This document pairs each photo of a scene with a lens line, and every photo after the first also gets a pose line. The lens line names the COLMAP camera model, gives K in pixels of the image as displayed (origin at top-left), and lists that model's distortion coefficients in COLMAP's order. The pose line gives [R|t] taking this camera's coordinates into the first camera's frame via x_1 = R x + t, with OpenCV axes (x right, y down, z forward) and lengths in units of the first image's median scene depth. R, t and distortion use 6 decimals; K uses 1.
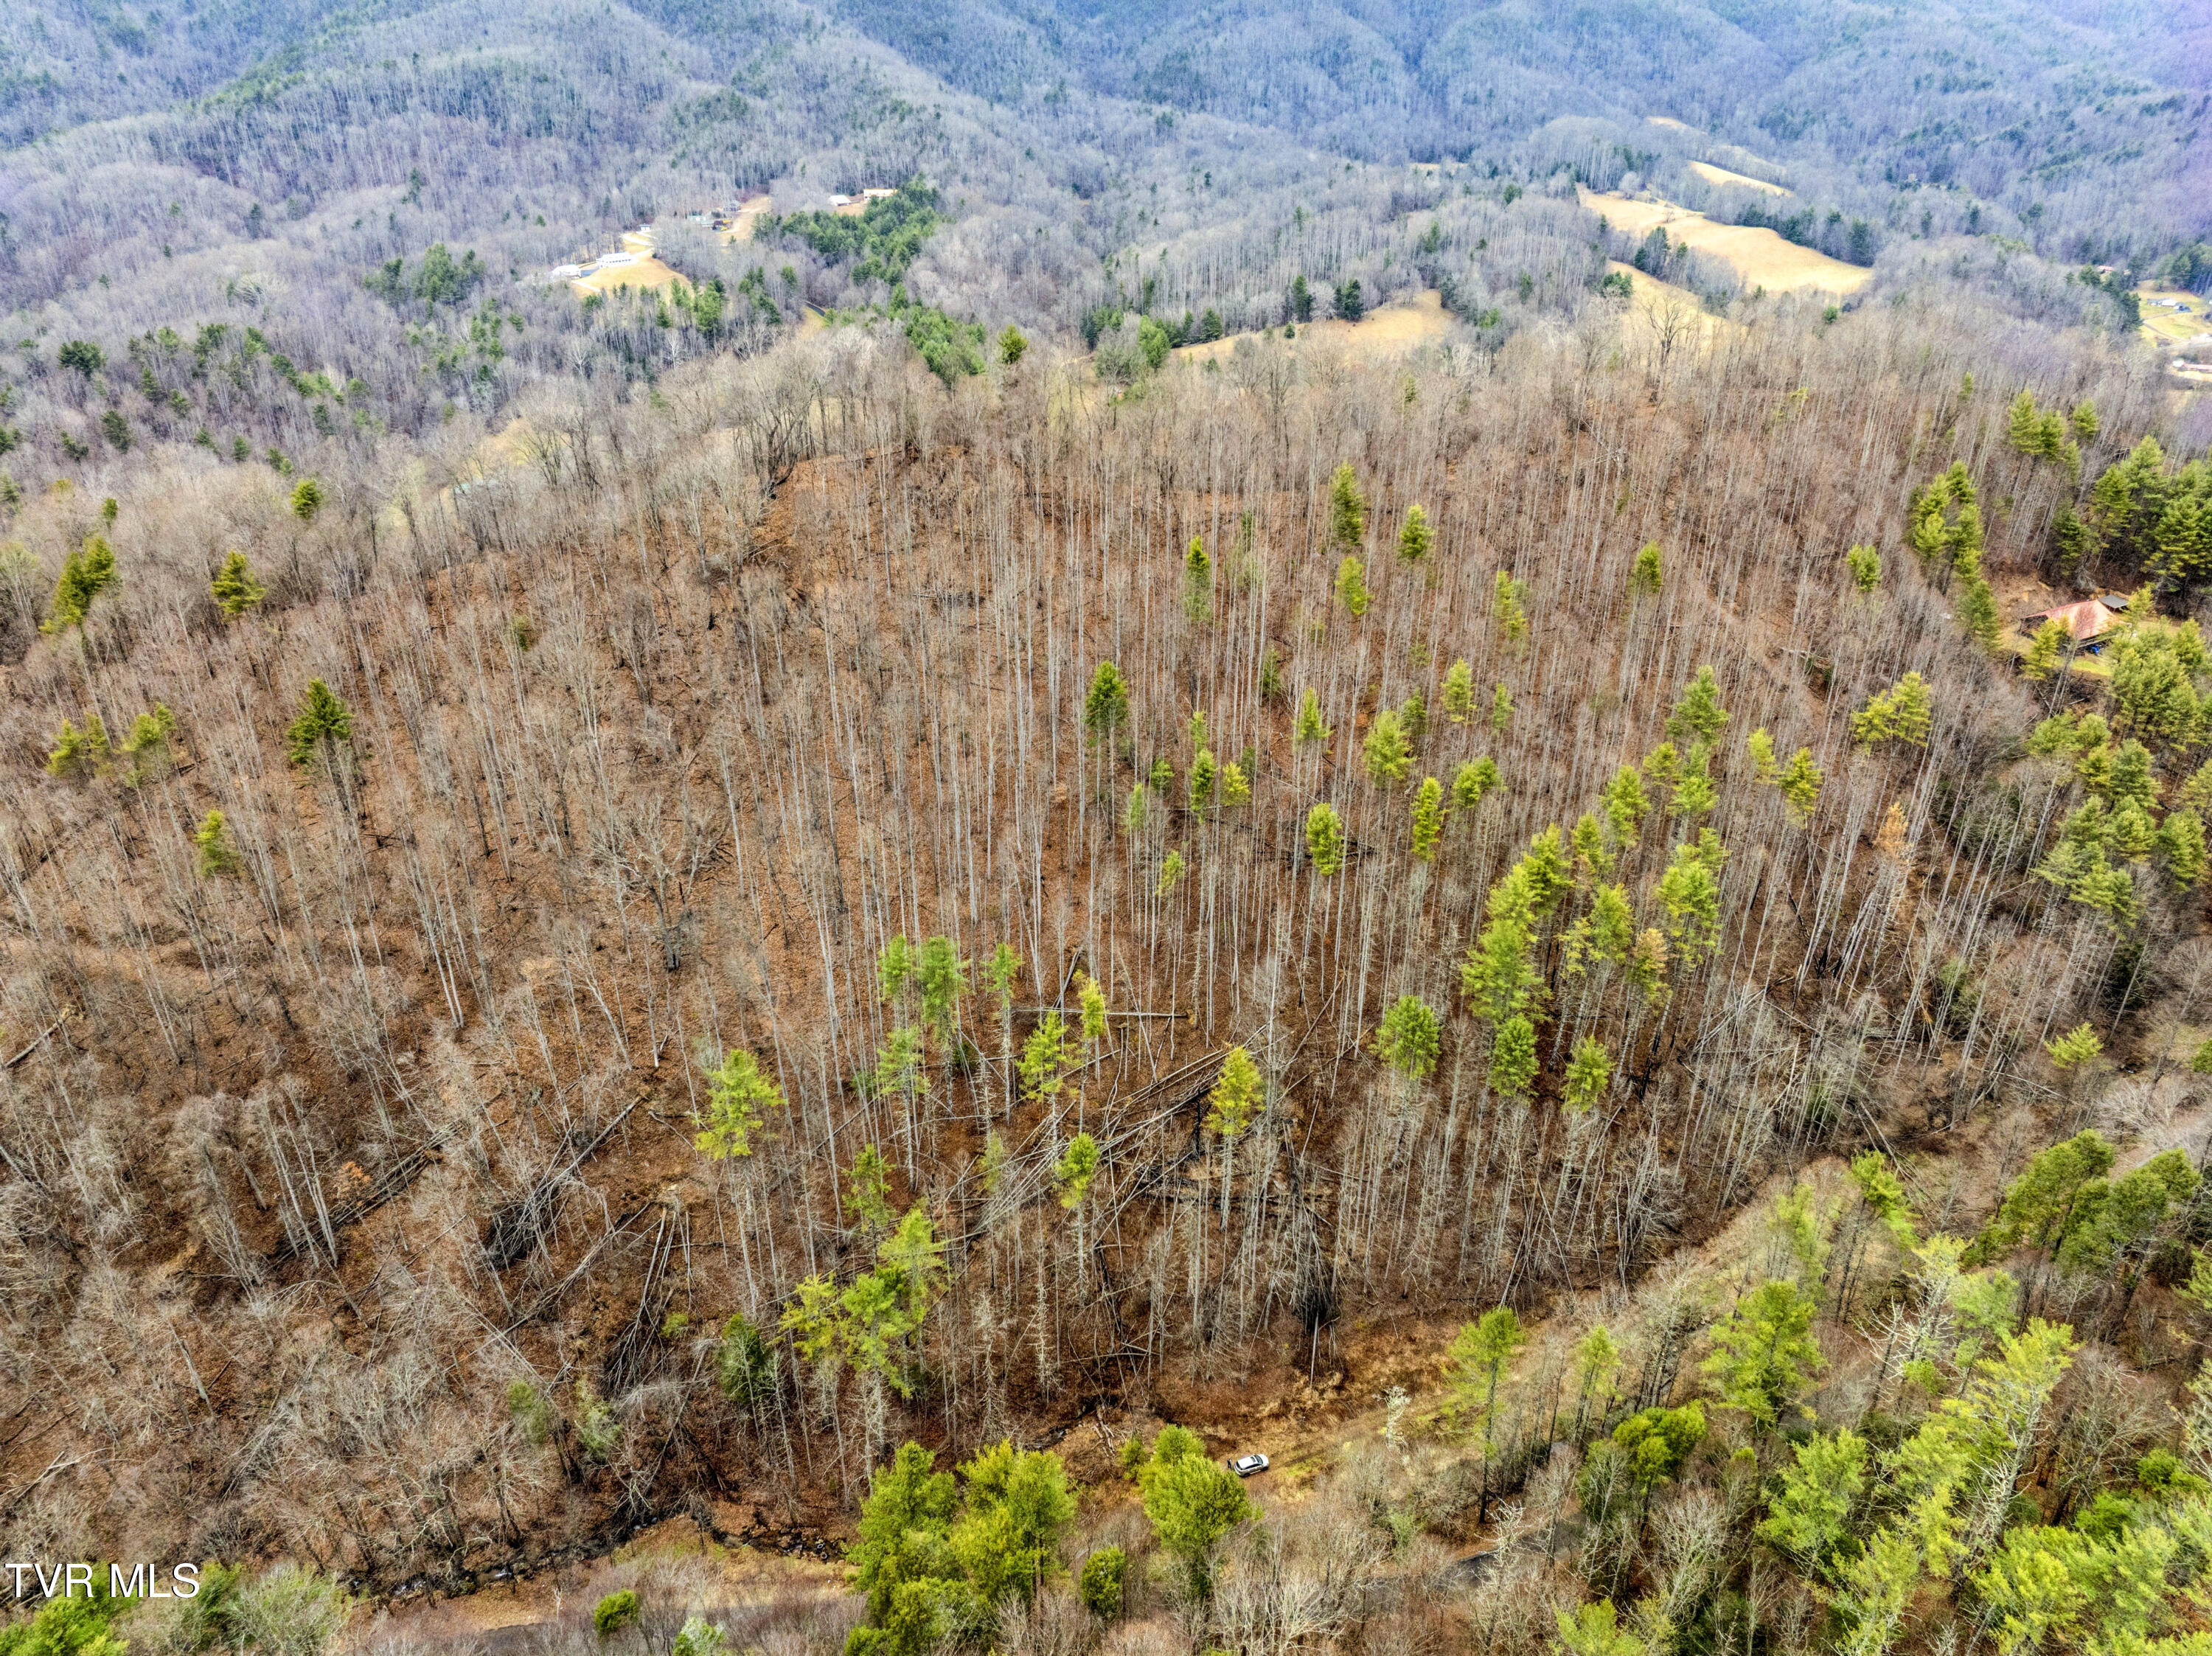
lens RADIAL K [[1566.4, 0, 1108.1], [0, 1566.4, 811.9], [0, 0, 1]] dist [-0.059279, 0.029495]
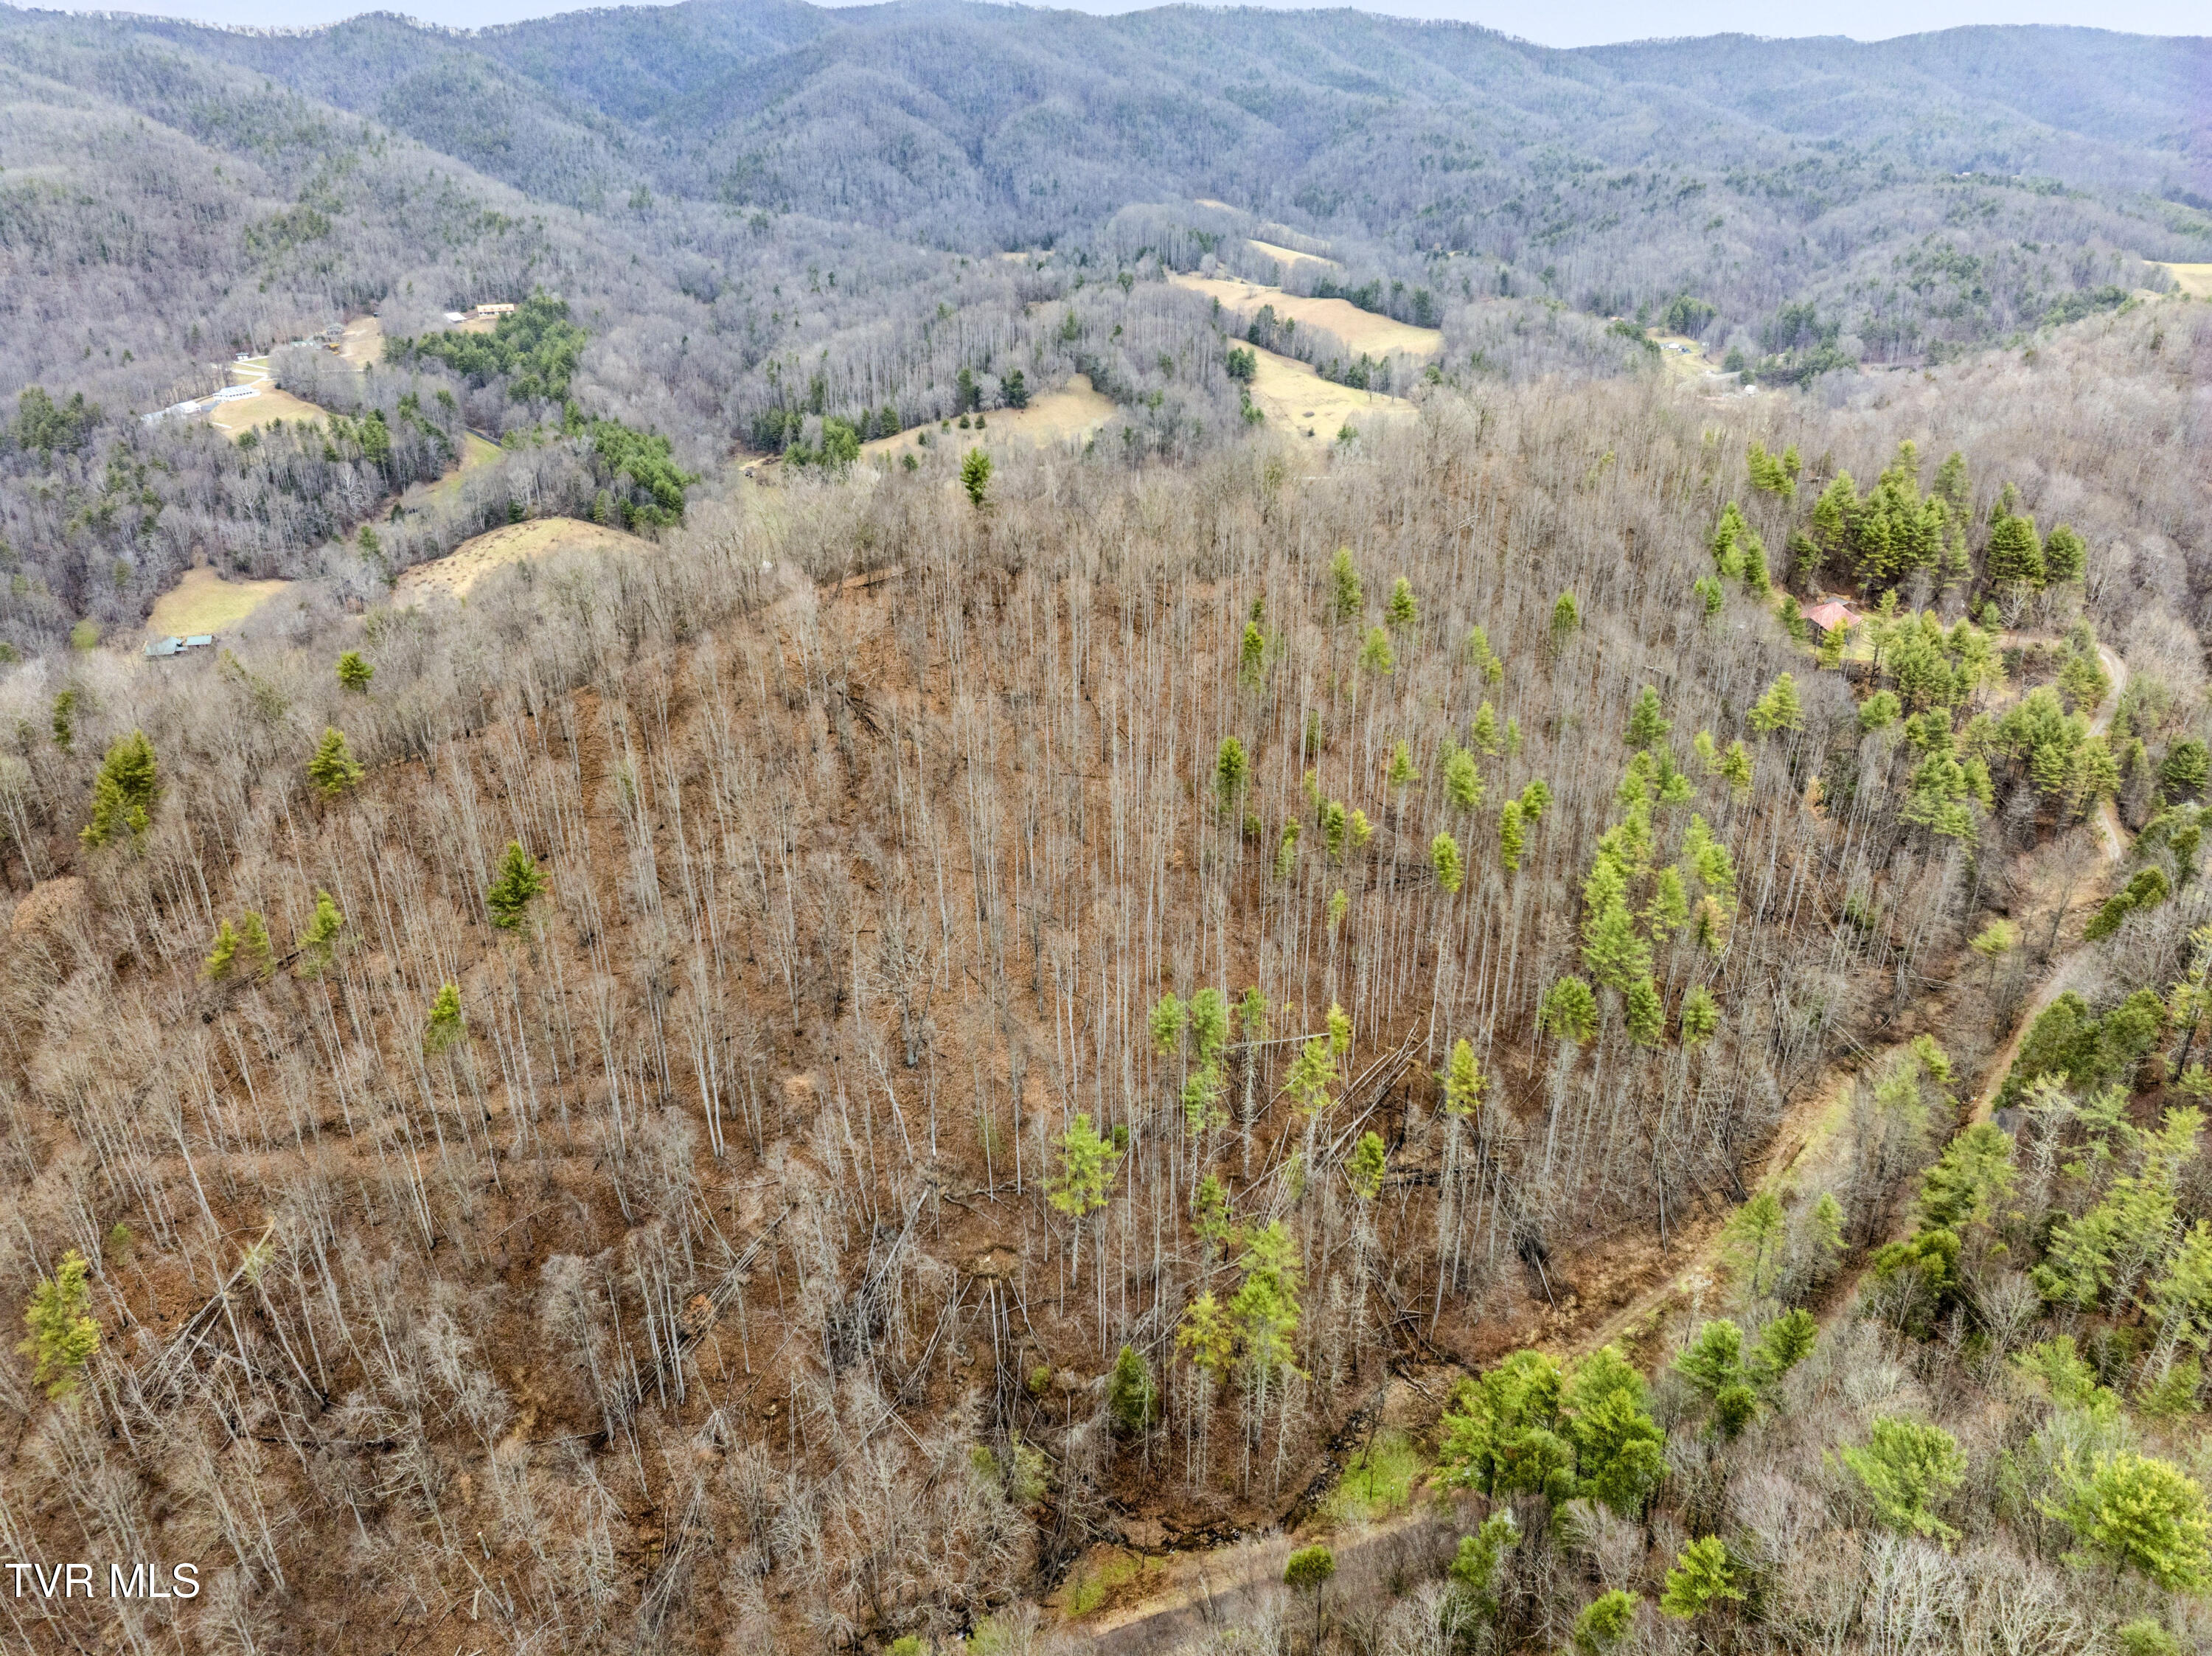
lens RADIAL K [[1562.6, 0, 1109.3], [0, 1562.6, 816.4], [0, 0, 1]] dist [-0.060218, 0.031834]
pose [[0.956522, -0.128448, 0.261853, -0.083770], [0.139883, 0.989841, -0.025428, -0.004748], [-0.255927, 0.060952, 0.964773, -0.016081]]
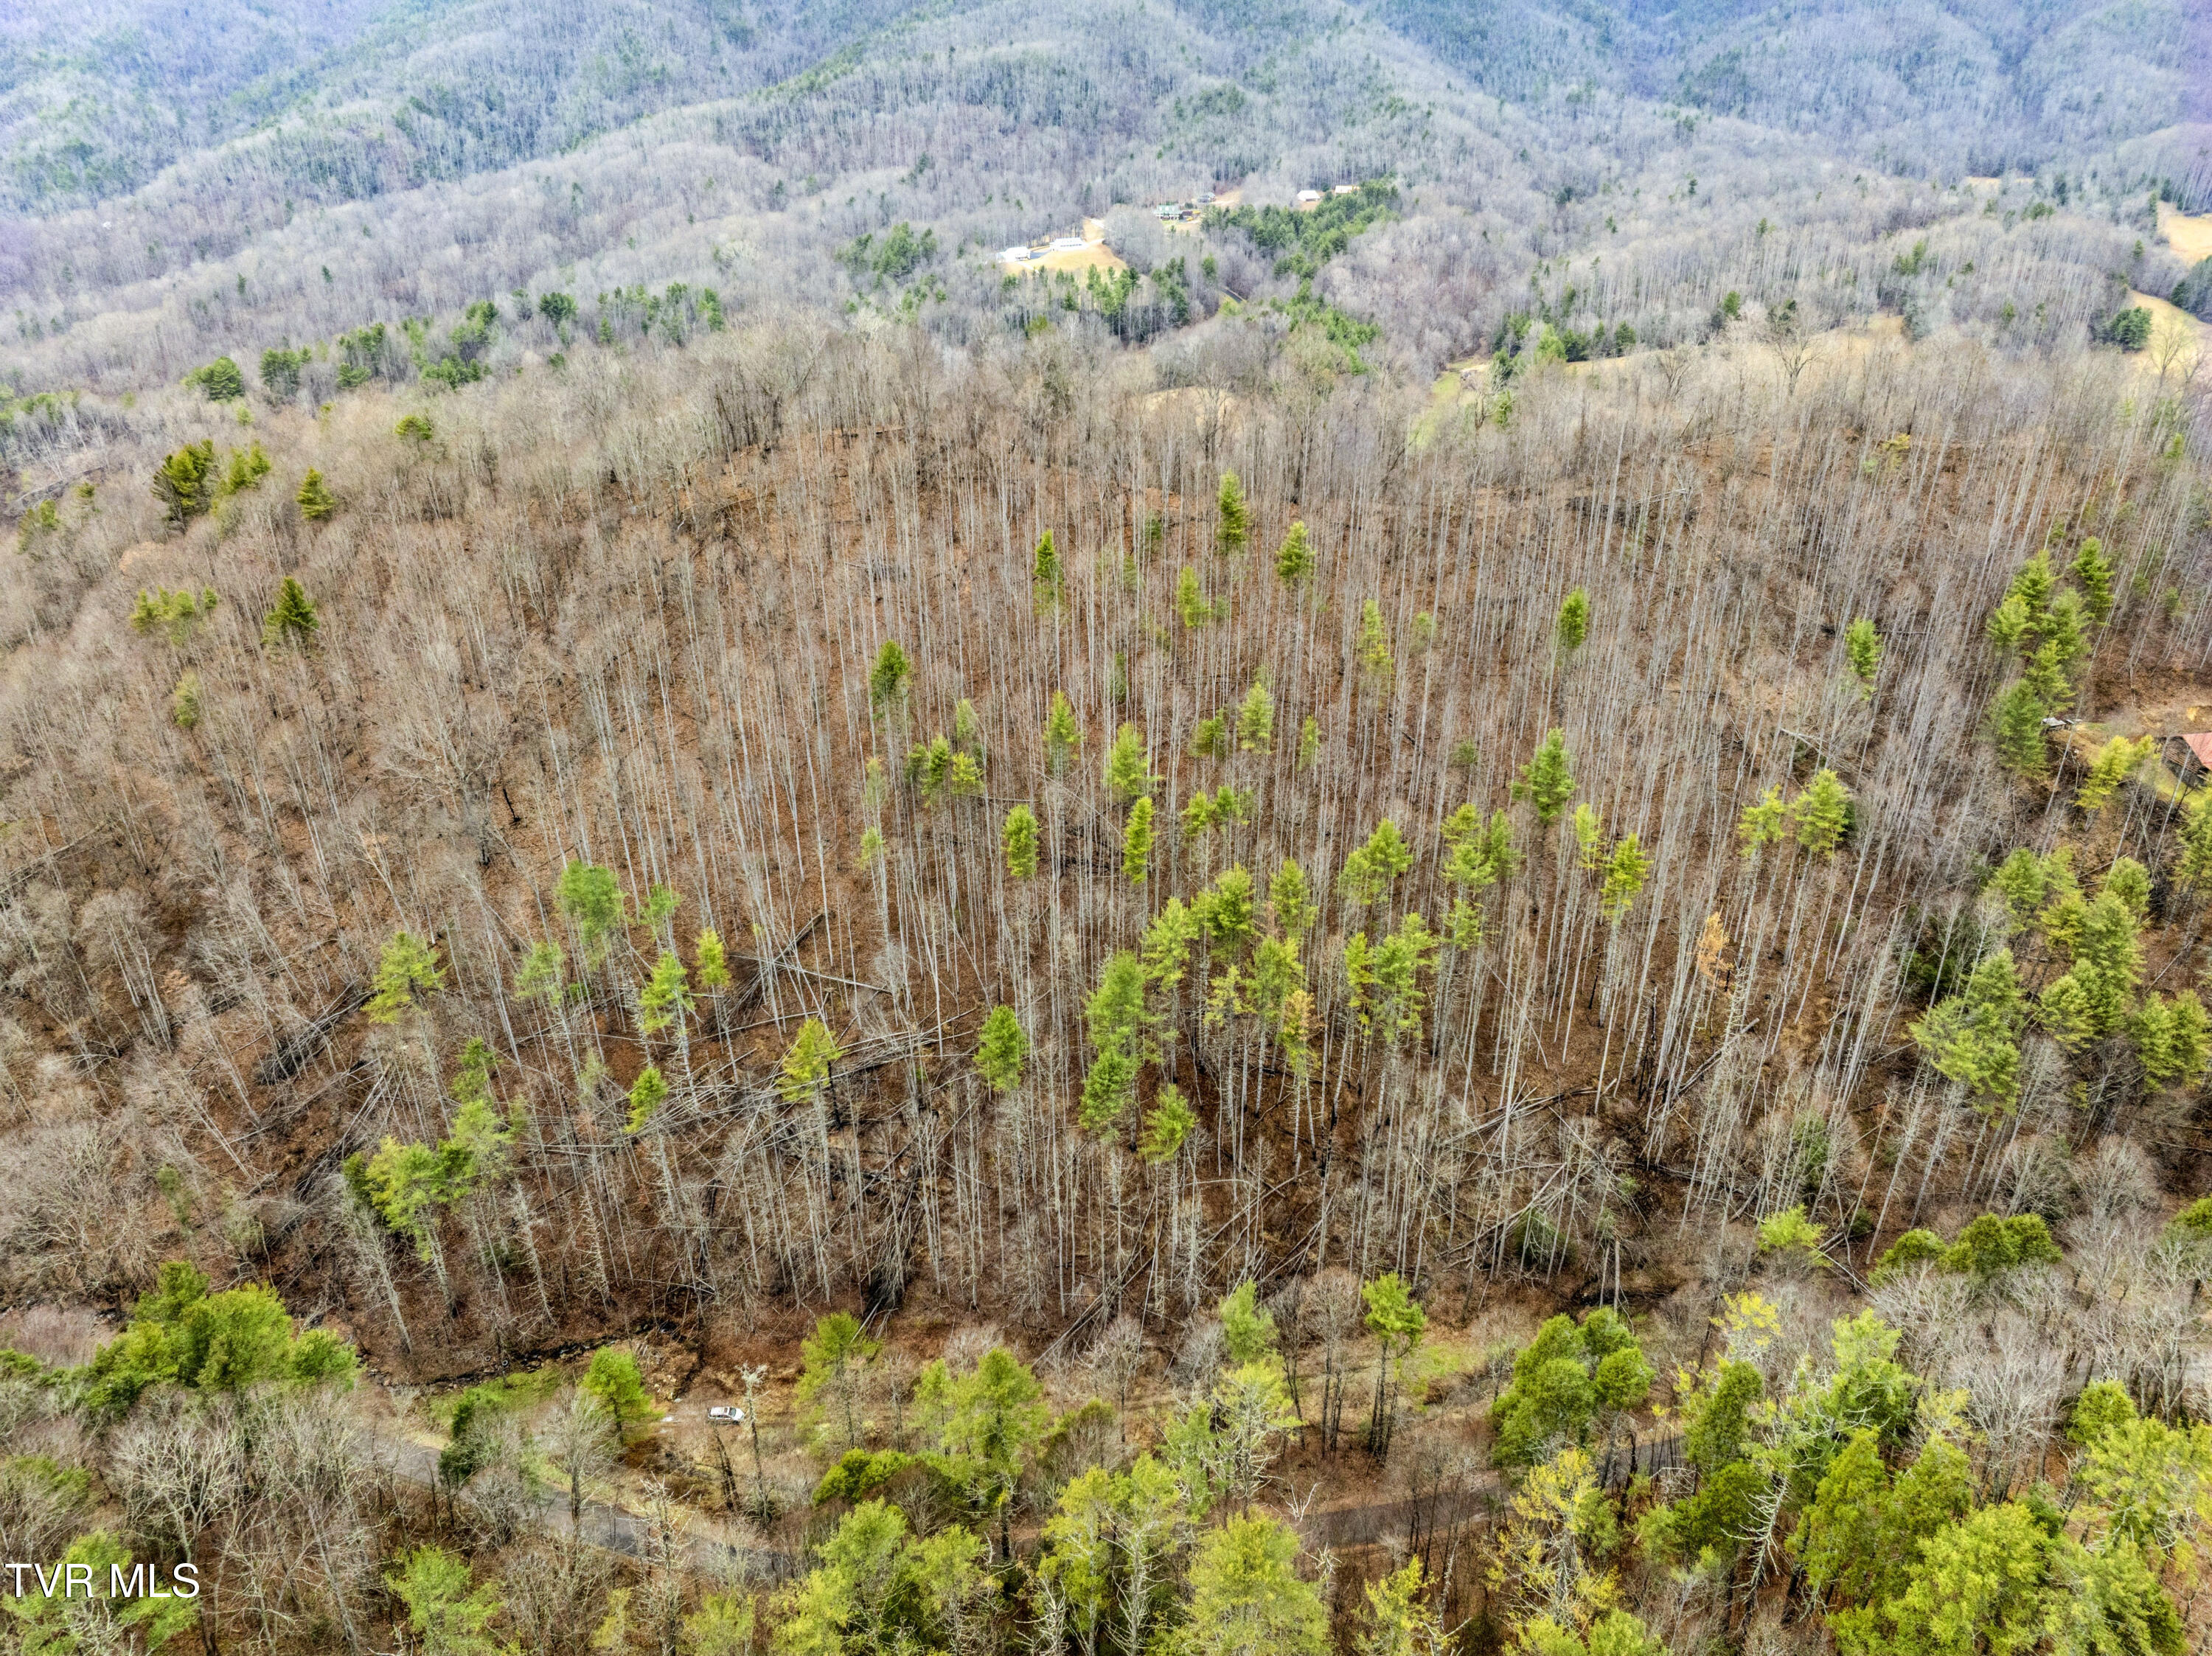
lens RADIAL K [[1562.6, 0, 1109.3], [0, 1562.6, 816.4], [0, 0, 1]] dist [-0.060218, 0.031834]
pose [[0.934753, 0.153198, -0.320572, 0.102610], [-0.151658, 0.987980, 0.029927, -0.007157], [0.321304, 0.020643, 0.946751, 0.016362]]
